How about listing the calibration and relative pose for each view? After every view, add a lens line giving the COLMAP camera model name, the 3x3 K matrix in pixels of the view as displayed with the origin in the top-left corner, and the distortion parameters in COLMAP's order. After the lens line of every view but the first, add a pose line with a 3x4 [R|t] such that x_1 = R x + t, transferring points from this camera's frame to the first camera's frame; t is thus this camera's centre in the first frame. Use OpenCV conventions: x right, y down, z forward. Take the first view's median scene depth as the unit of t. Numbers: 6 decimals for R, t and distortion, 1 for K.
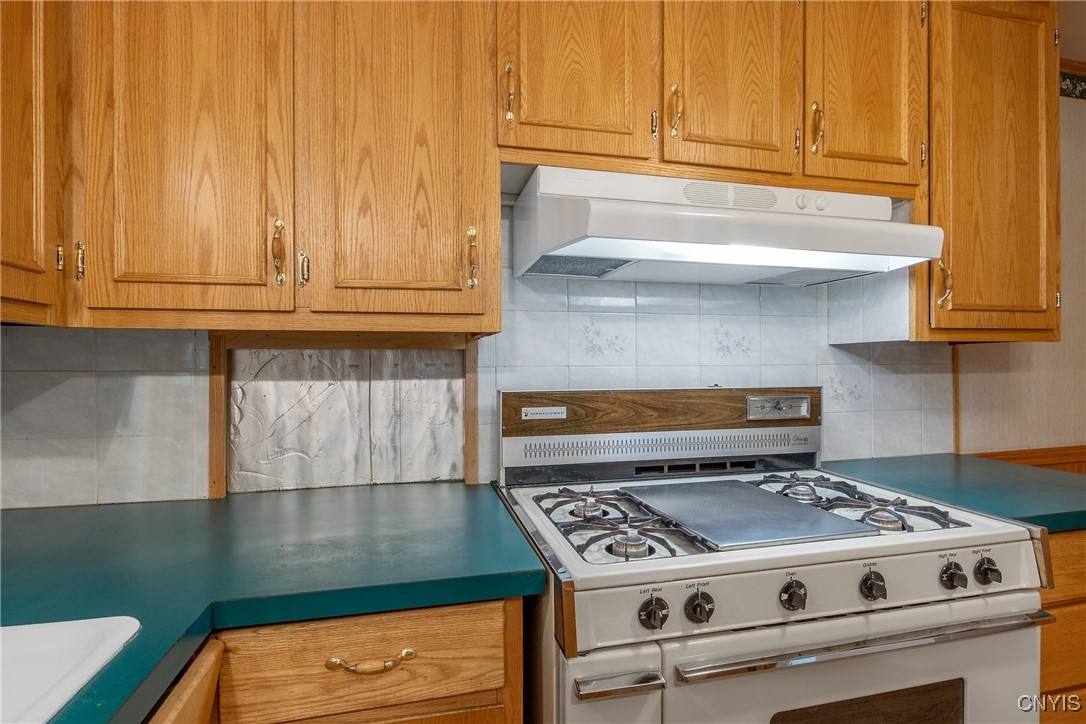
lens RADIAL K [[545.3, 0, 546.5], [0, 545.3, 361.6], [0, 0, 1]] dist [-0.006566, -0.001923]
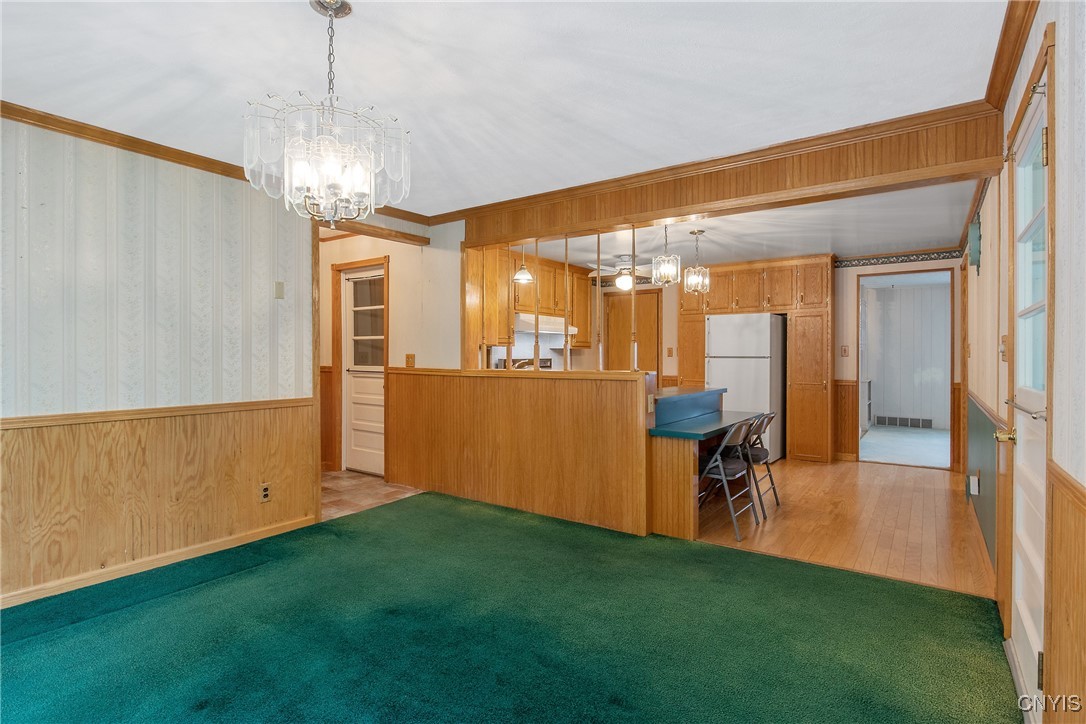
lens RADIAL K [[545.3, 0, 542.5], [0, 545.3, 359.7], [0, 0, 1]] dist [-0.006566, -0.001923]
pose [[0.756740, 0.001011, 0.653715, -2.376505], [-0.004321, 0.999985, 0.003455, 0.040089], [-0.653701, -0.005439, 0.756733, -2.226095]]
